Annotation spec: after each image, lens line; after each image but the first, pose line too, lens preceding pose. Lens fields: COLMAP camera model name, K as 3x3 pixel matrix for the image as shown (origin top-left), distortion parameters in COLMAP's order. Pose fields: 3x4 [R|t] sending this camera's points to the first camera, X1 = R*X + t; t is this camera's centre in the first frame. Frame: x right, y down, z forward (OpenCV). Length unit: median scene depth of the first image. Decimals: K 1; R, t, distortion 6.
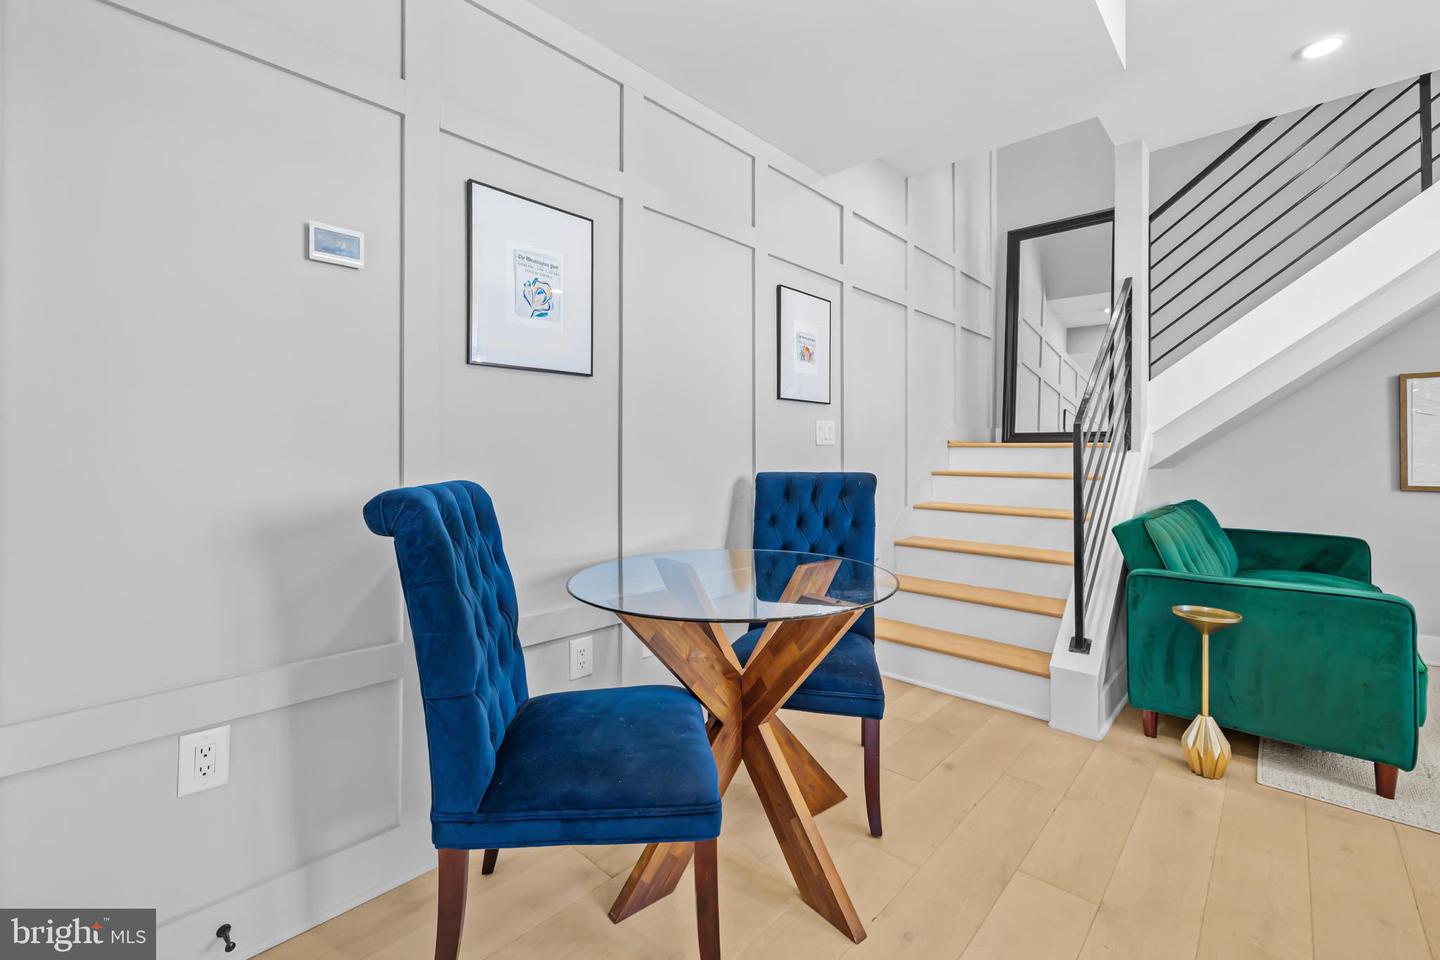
lens RADIAL K [[618.2, 0, 723.5], [0, 618.2, 453.4], [0, 0, 1]] dist [-0.000912, 0.000457]
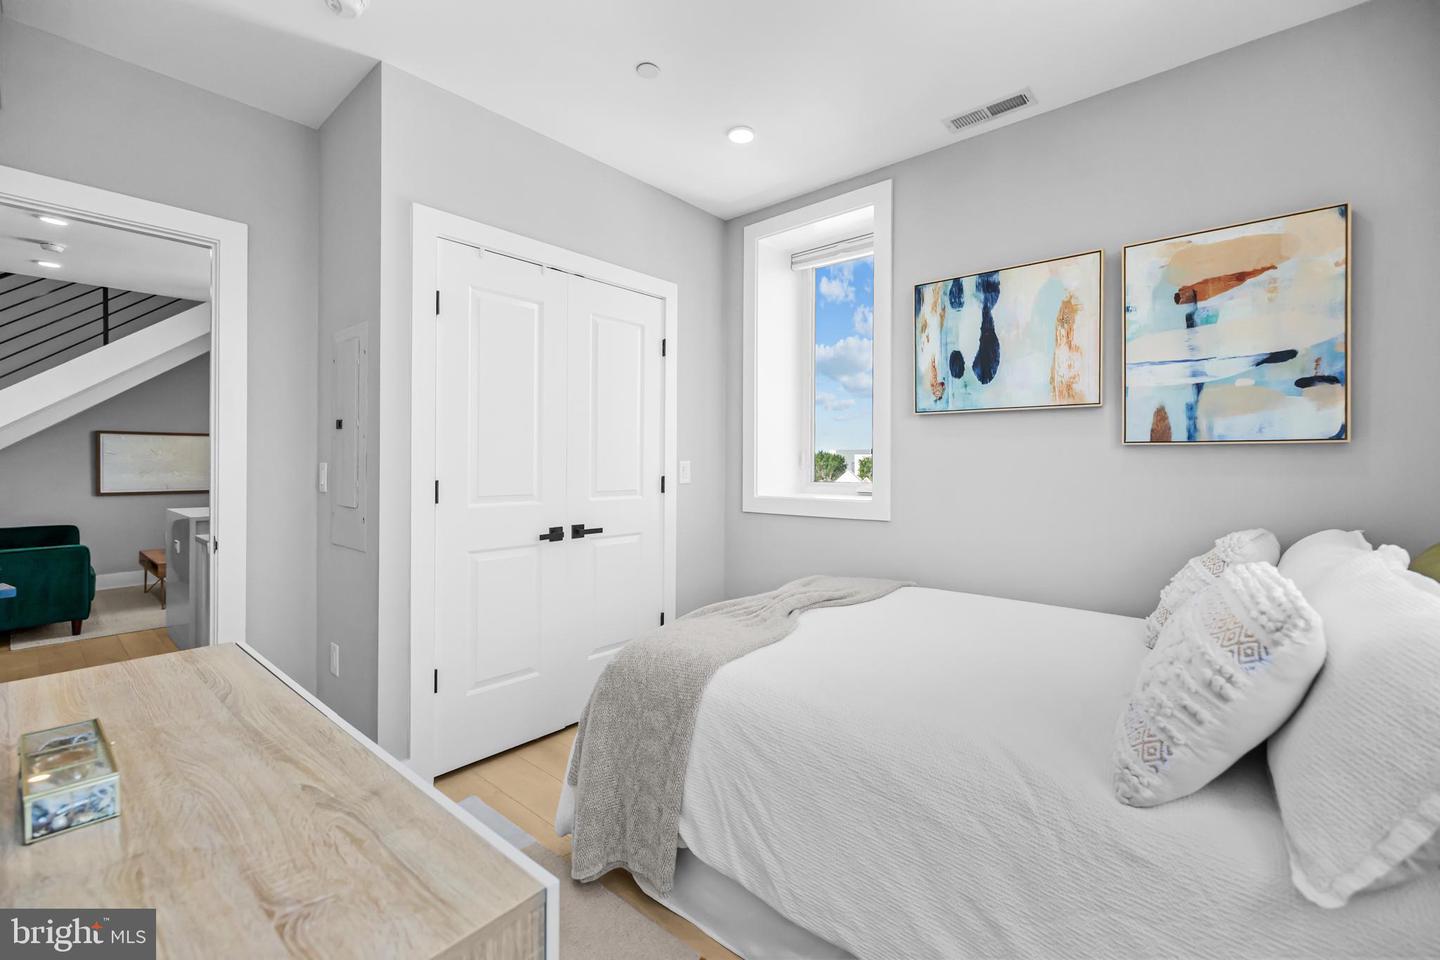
lens RADIAL K [[618.2, 0, 723.5], [0, 618.2, 453.4], [0, 0, 1]] dist [-0.000912, 0.000457]
pose [[-0.024890, 0.008778, 0.999652, -0.900207], [0.000217, 0.999961, -0.008776, -0.057050], [-0.999690, -0.000001, -0.024891, -0.941829]]
